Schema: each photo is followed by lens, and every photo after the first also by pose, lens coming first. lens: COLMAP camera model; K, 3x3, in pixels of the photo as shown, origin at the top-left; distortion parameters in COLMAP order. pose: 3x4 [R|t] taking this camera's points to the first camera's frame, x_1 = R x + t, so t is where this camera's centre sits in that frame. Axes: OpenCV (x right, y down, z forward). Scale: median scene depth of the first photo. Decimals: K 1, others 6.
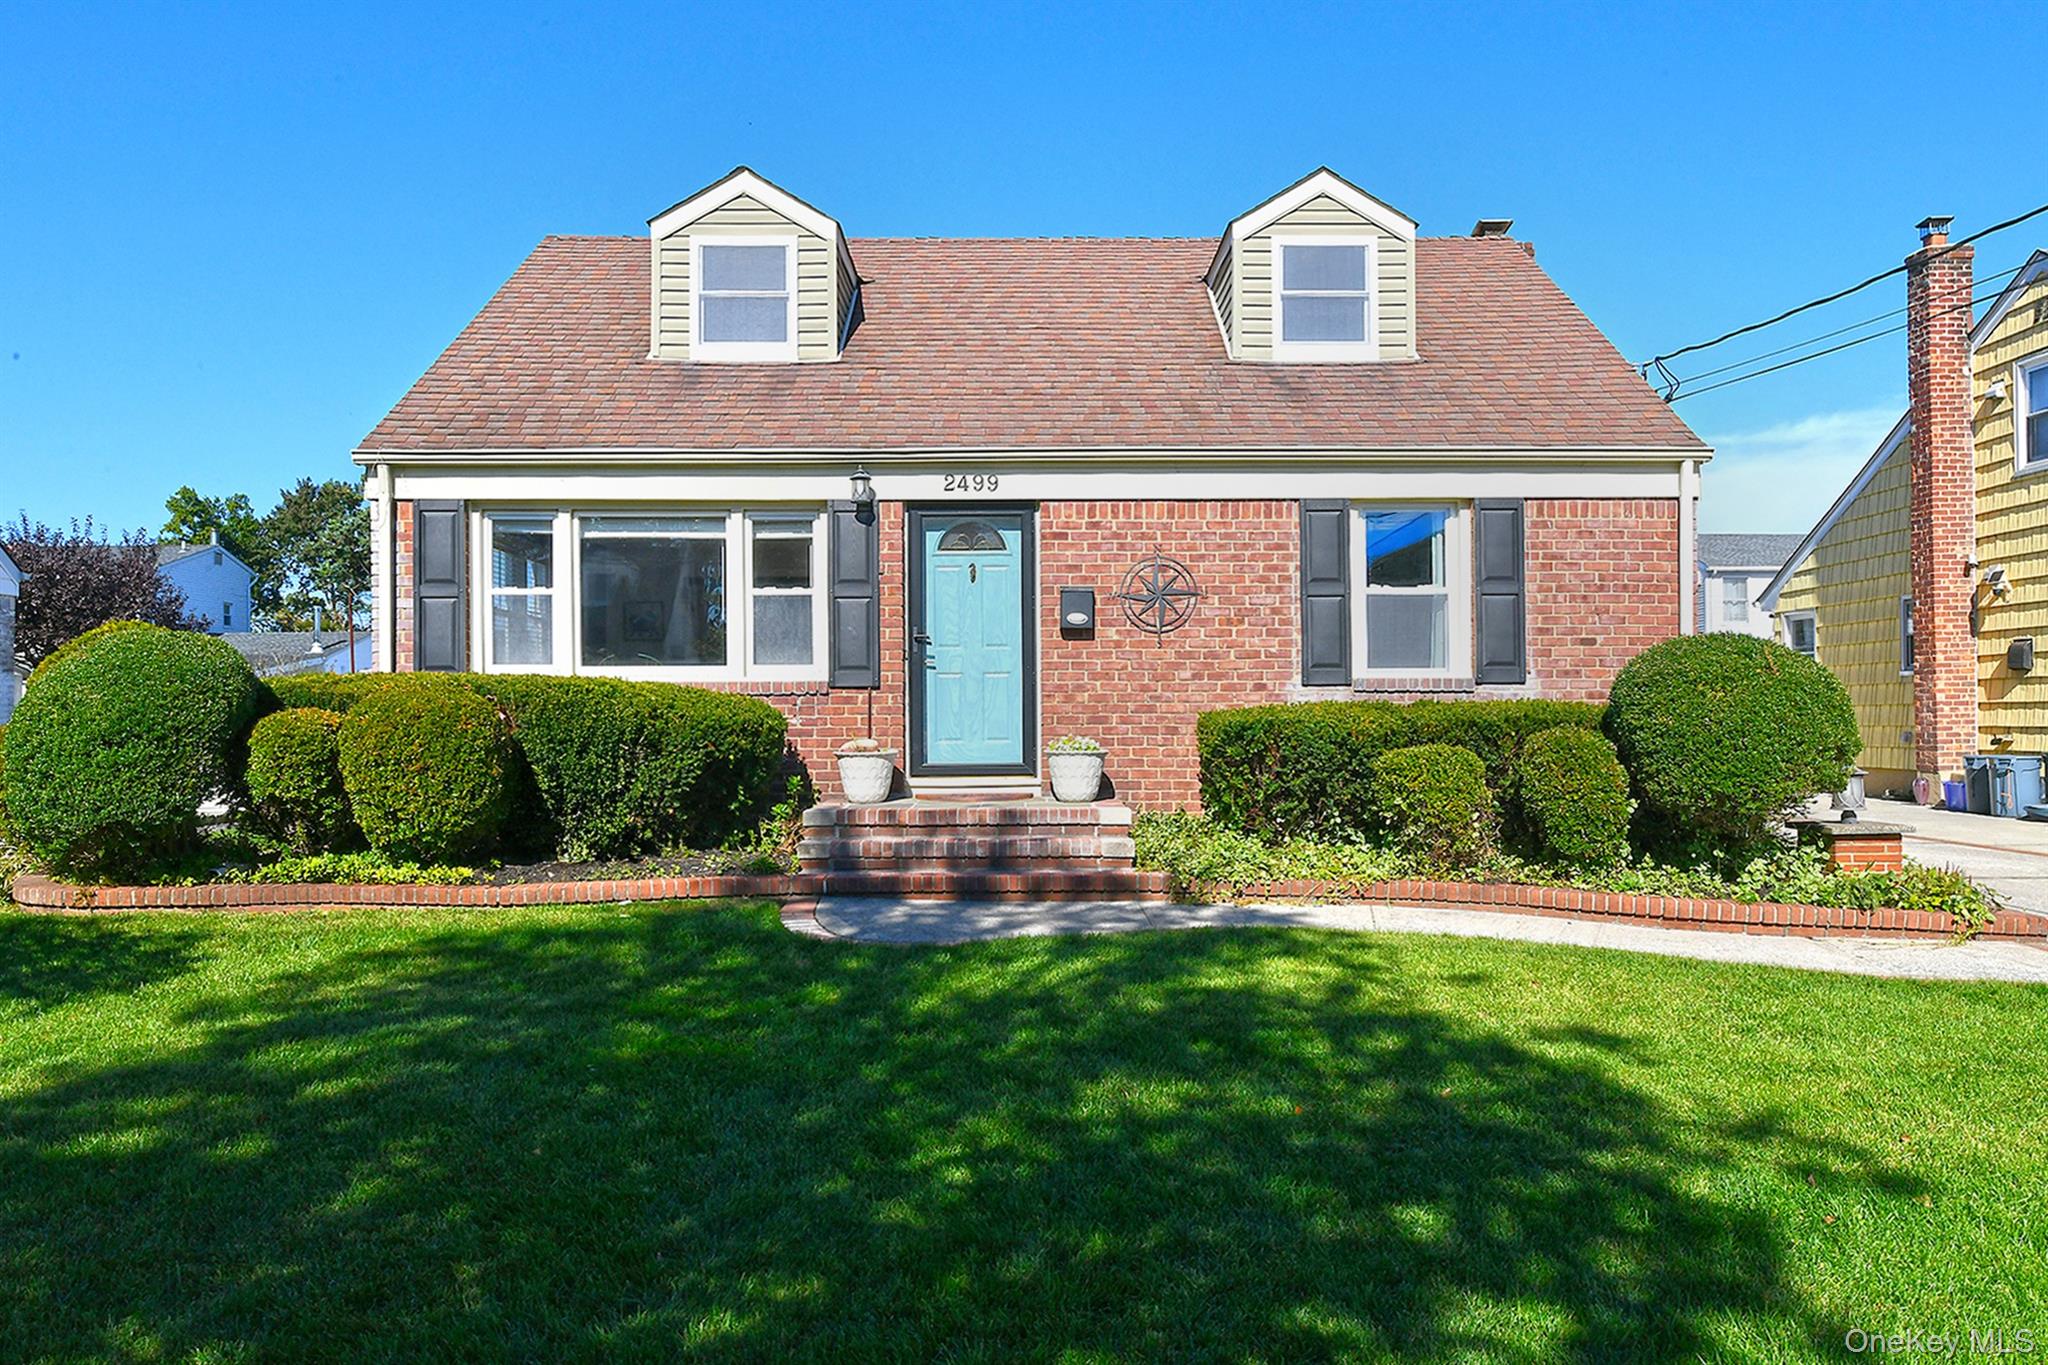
lens RADIAL K [[1356.1, 0, 1027.6], [0, 1356.1, 682.6], [0, 0, 1]] dist [0.001228, 0.000021]
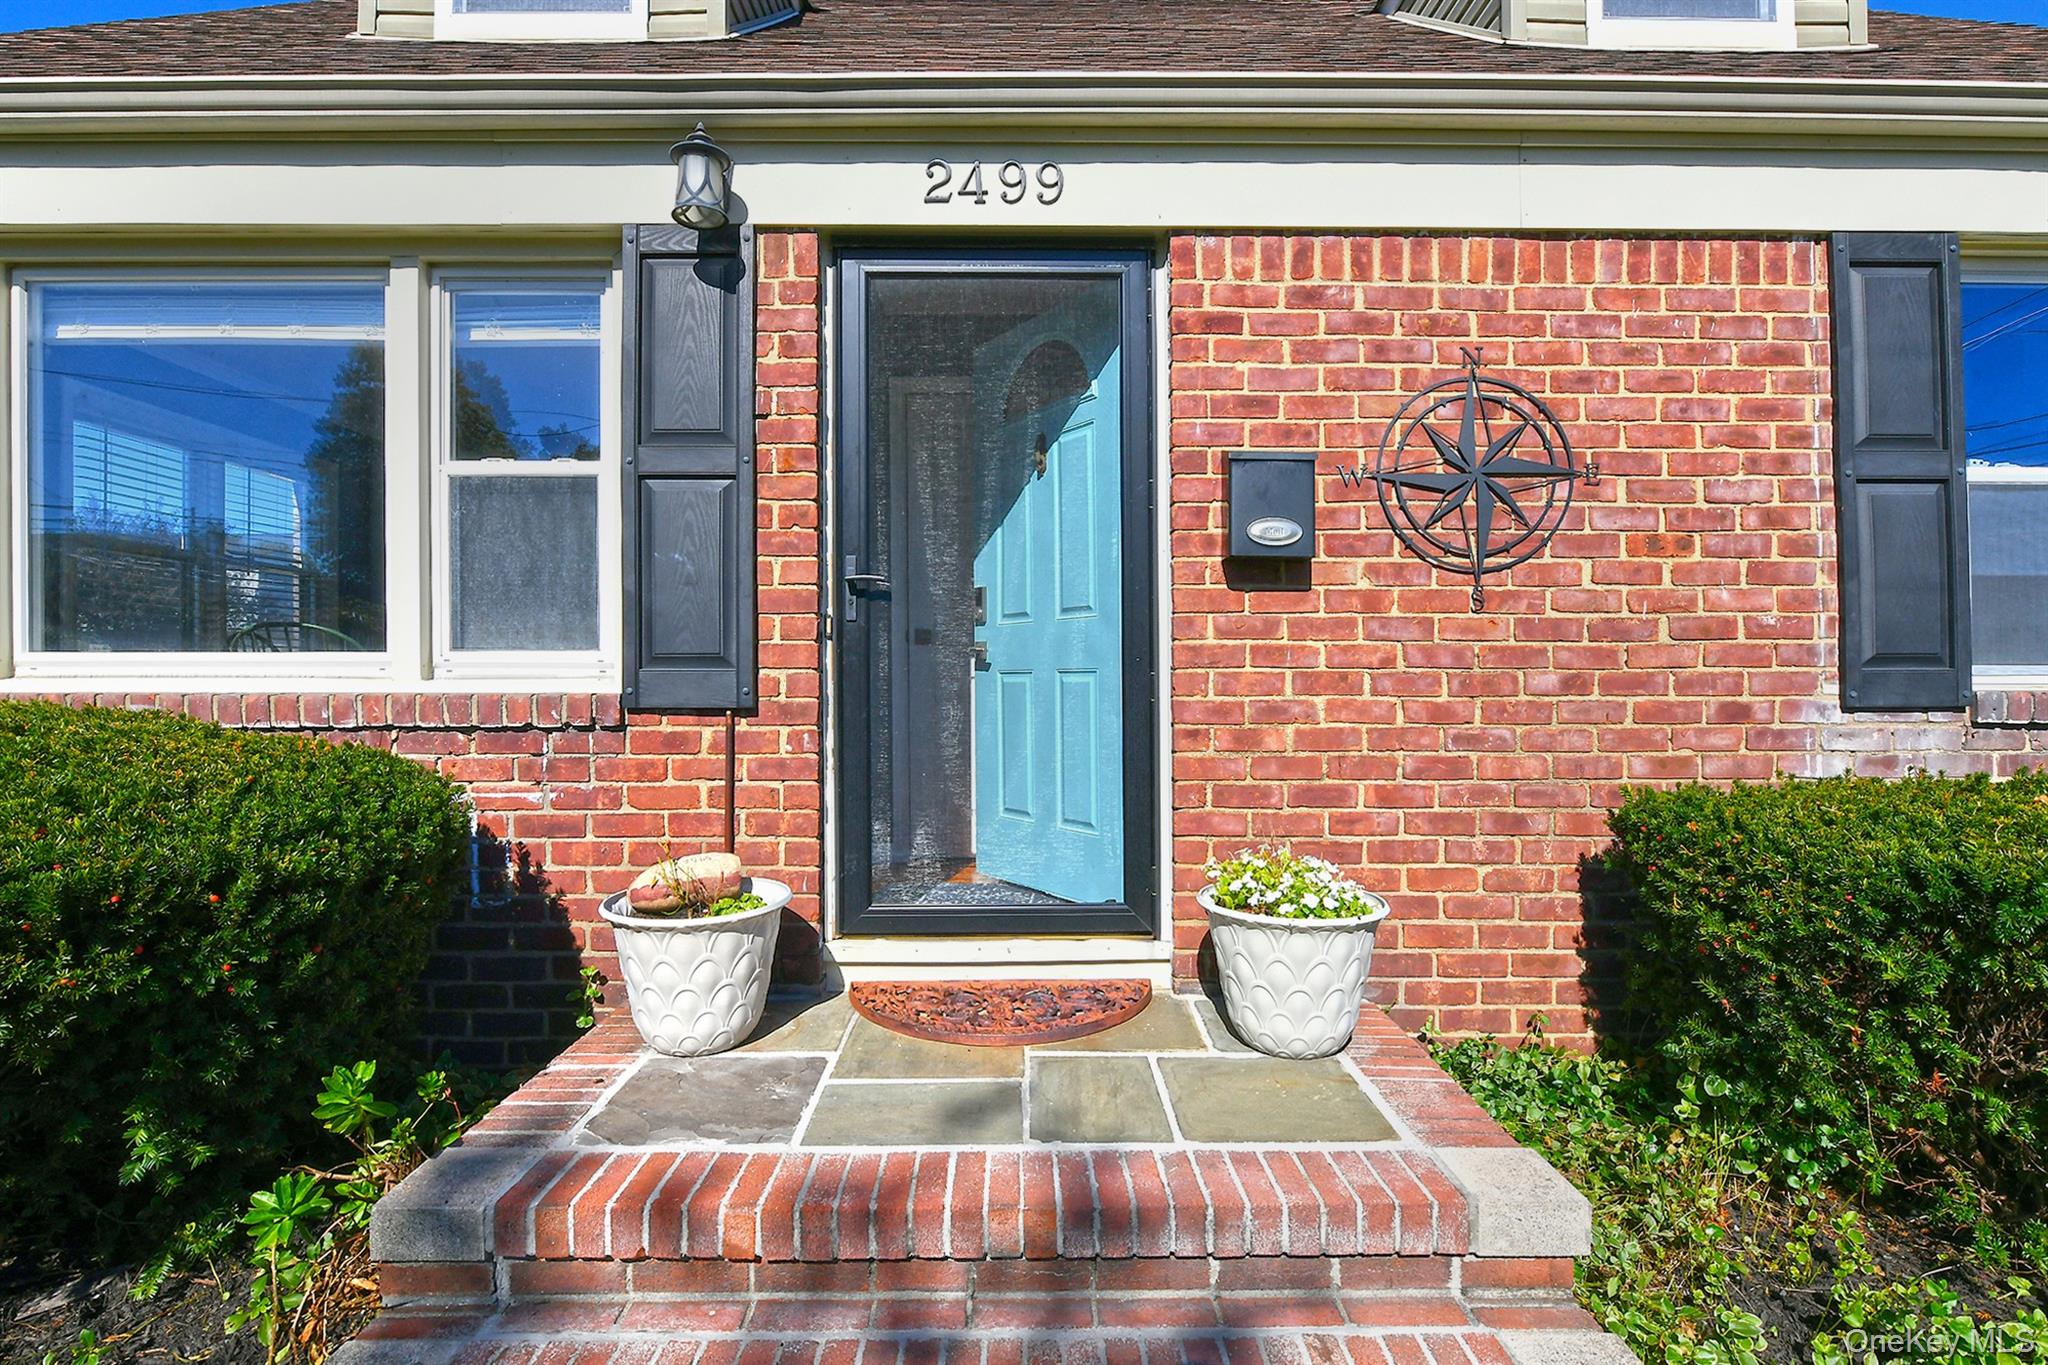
lens RADIAL K [[1051.3, 0, 1025.3], [0, 1051.3, 690.4], [0, 0, 1]] dist [-0.024421, -0.000163]
pose [[0.999874, 0.003046, 0.015601, -0.037073], [-0.003515, 0.999541, 0.030089, -0.011473], [-0.015502, -0.030140, 0.999425, 0.699718]]
